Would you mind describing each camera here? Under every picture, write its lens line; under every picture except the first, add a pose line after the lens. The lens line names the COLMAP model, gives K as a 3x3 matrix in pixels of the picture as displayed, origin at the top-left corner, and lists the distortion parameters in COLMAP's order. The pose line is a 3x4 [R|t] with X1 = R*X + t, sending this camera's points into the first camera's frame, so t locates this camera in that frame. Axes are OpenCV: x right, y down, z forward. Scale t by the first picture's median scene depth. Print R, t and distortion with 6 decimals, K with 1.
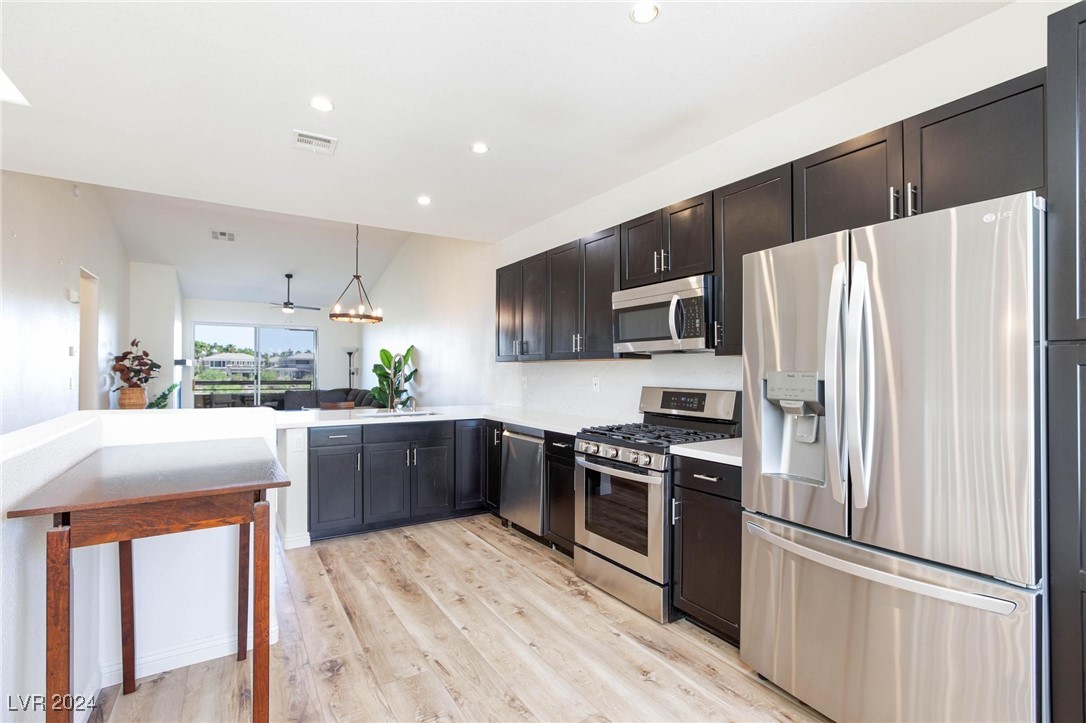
lens RADIAL K [[506.3, 0, 541.8], [0, 506.3, 363.8], [0, 0, 1]] dist [-0.030593, 0.021021]
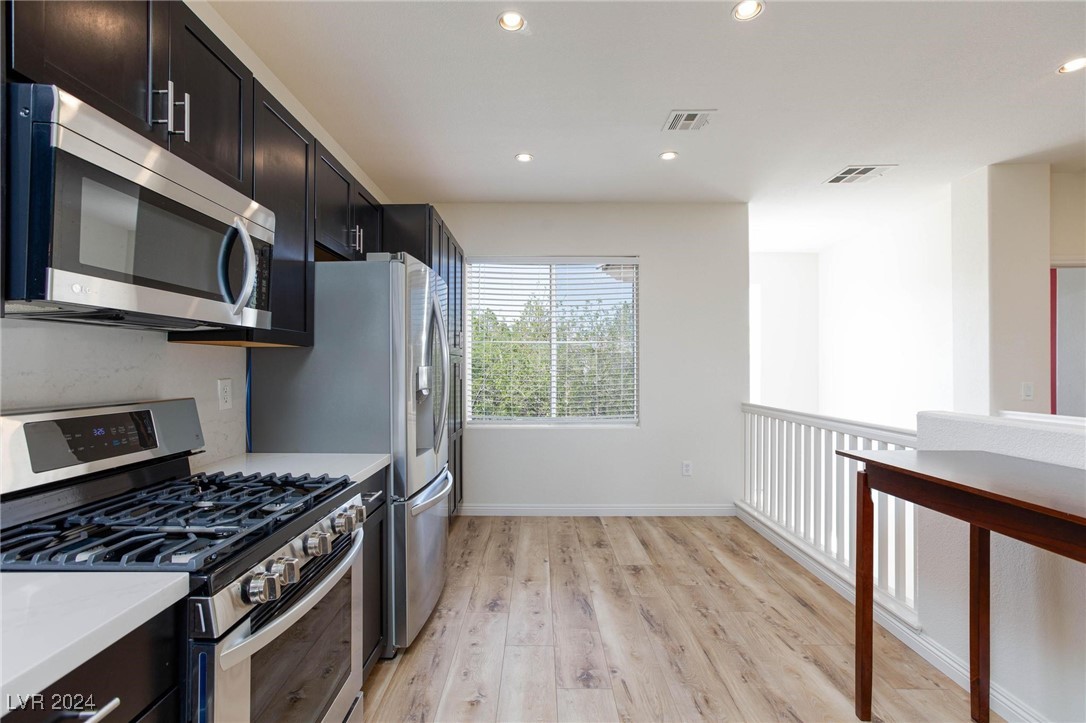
lens RADIAL K [[506.3, 0, 541.8], [0, 506.3, 363.8], [0, 0, 1]] dist [-0.030593, 0.021021]
pose [[-0.851445, 0.003791, 0.524431, -0.287552], [-0.005660, 0.999849, -0.016416, 0.019993], [-0.524414, -0.016946, -0.851295, 1.341624]]
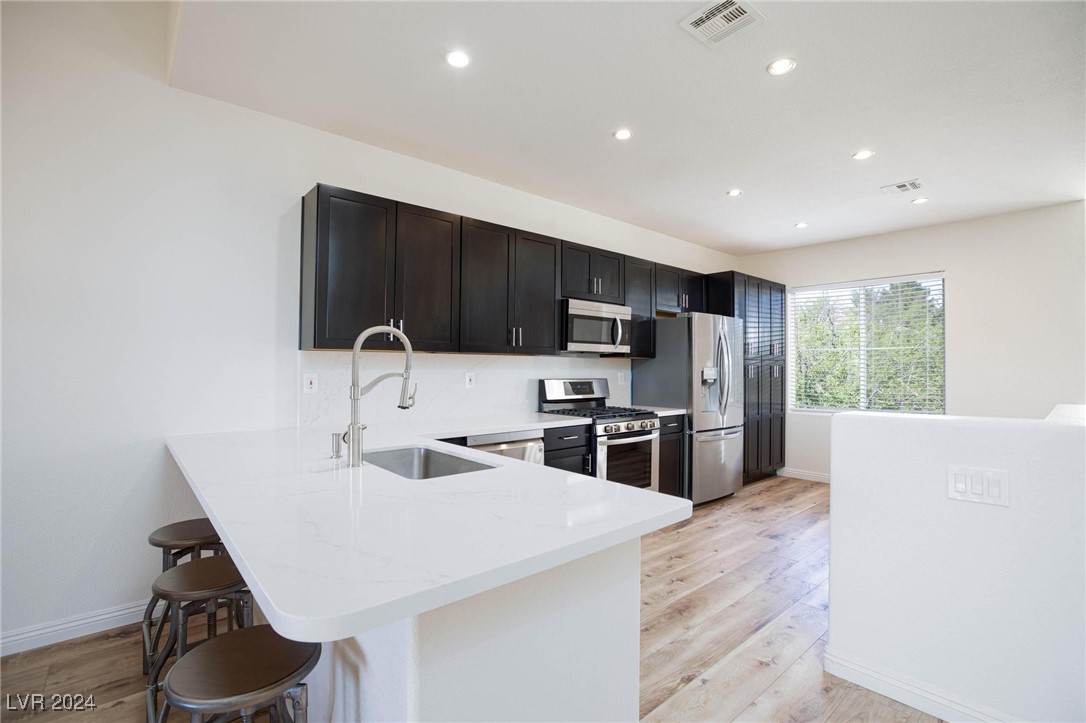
lens RADIAL K [[506.3, 0, 541.8], [0, 506.3, 363.8], [0, 0, 1]] dist [-0.030593, 0.021021]
pose [[-0.178717, 0.003114, 0.983896, -1.214695], [-0.020170, 0.999773, -0.006829, 0.021546], [-0.983694, -0.021066, -0.178614, 1.554574]]
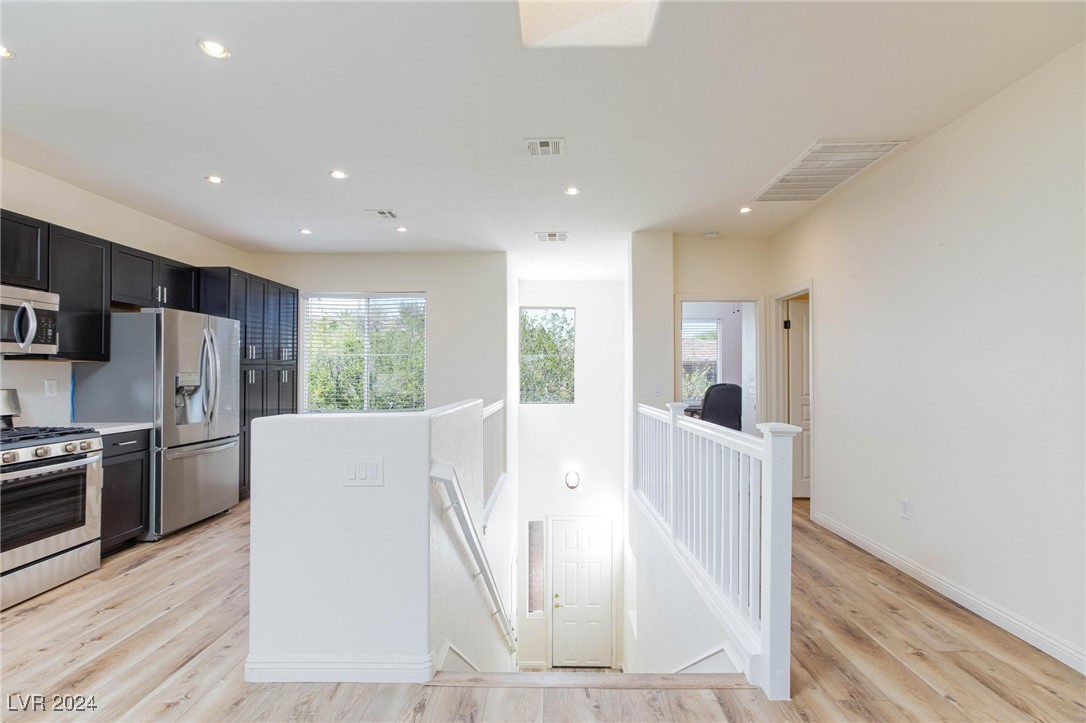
lens RADIAL K [[506.3, 0, 541.8], [0, 506.3, 363.8], [0, 0, 1]] dist [-0.030593, 0.021021]
pose [[-0.842673, 0.010351, 0.538326, -1.319103], [-0.006329, 0.999556, -0.029127, 0.021230], [-0.538388, -0.027952, -0.842233, 1.381872]]
